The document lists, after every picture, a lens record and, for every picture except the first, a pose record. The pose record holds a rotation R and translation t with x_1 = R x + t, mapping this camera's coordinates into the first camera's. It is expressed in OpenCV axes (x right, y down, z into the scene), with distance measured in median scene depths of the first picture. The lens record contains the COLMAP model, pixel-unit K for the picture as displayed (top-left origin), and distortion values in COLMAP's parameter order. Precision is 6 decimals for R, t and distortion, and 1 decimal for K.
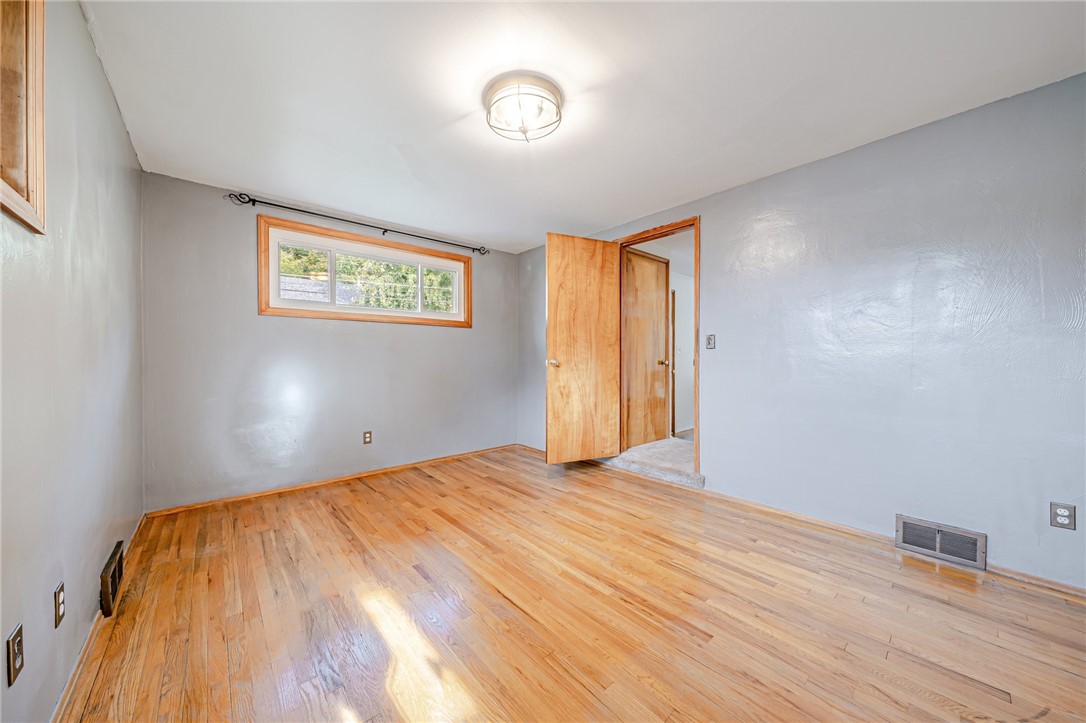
lens RADIAL K [[377.4, 0, 534.6], [0, 377.4, 354.5], [0, 0, 1]] dist [-0.000861, -0.000015]
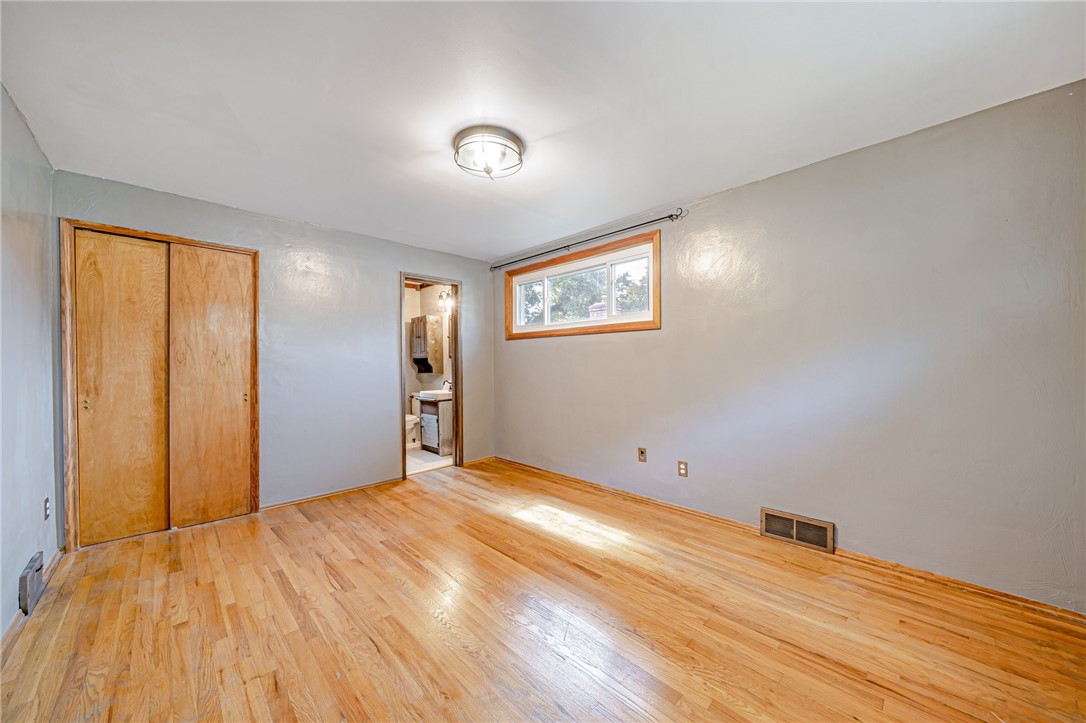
lens RADIAL K [[380.7, 0, 536.2], [0, 380.7, 362.0], [0, 0, 1]] dist [-0.003907, -0.000012]
pose [[-0.997979, 0.011356, -0.062527, -0.078034], [0.012012, 0.999877, -0.010124, -0.010732], [0.062404, -0.010854, -0.997992, 1.788280]]
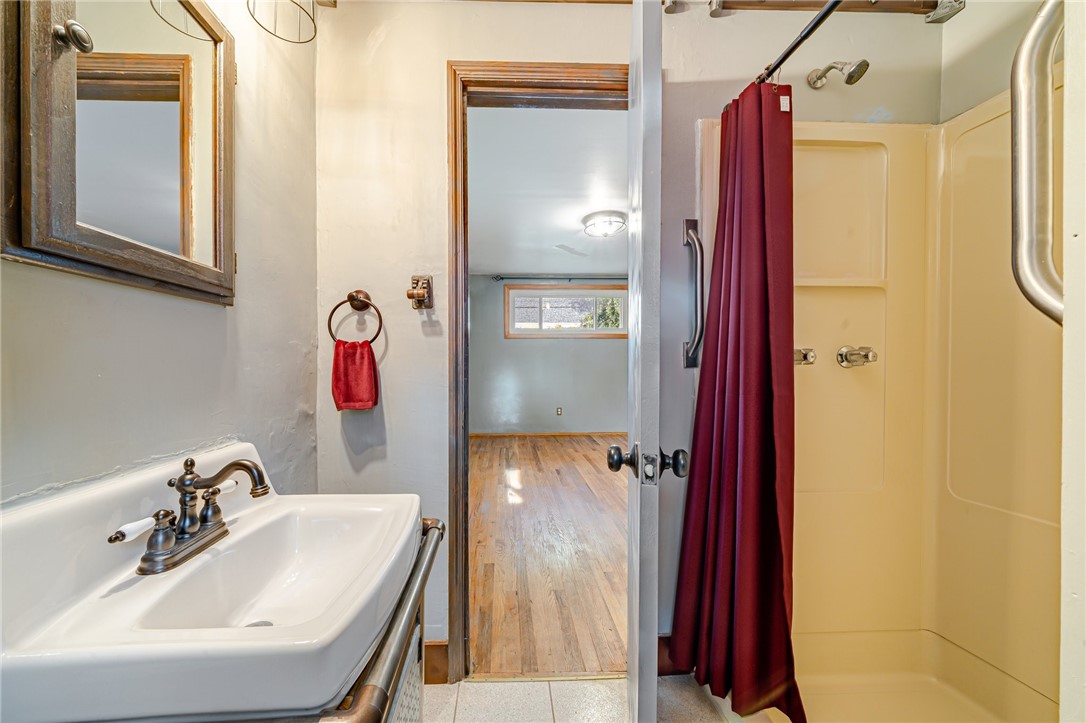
lens RADIAL K [[380.7, 0, 536.2], [0, 380.7, 362.0], [0, 0, 1]] dist [-0.003907, -0.000012]
pose [[0.811357, -0.000099, -0.584551, 0.670756], [0.009918, 0.999858, 0.013597, -0.027642], [0.584467, -0.016829, 0.811243, -0.589327]]
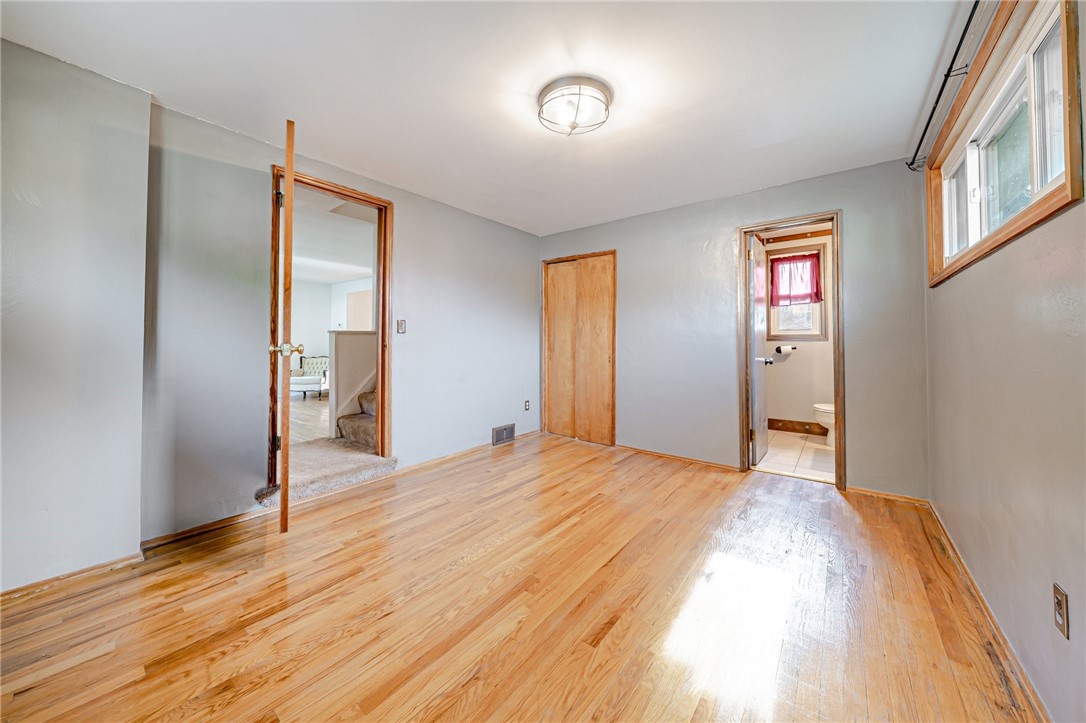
lens RADIAL K [[389.9, 0, 540.6], [0, 389.9, 333.0], [0, 0, 1]] dist [-0.000859, -0.000058]
pose [[-0.196816, 0.025524, 0.980108, -0.886658], [-0.009521, 0.999564, -0.027942, 0.016403], [-0.980394, -0.014831, -0.196487, 1.097574]]
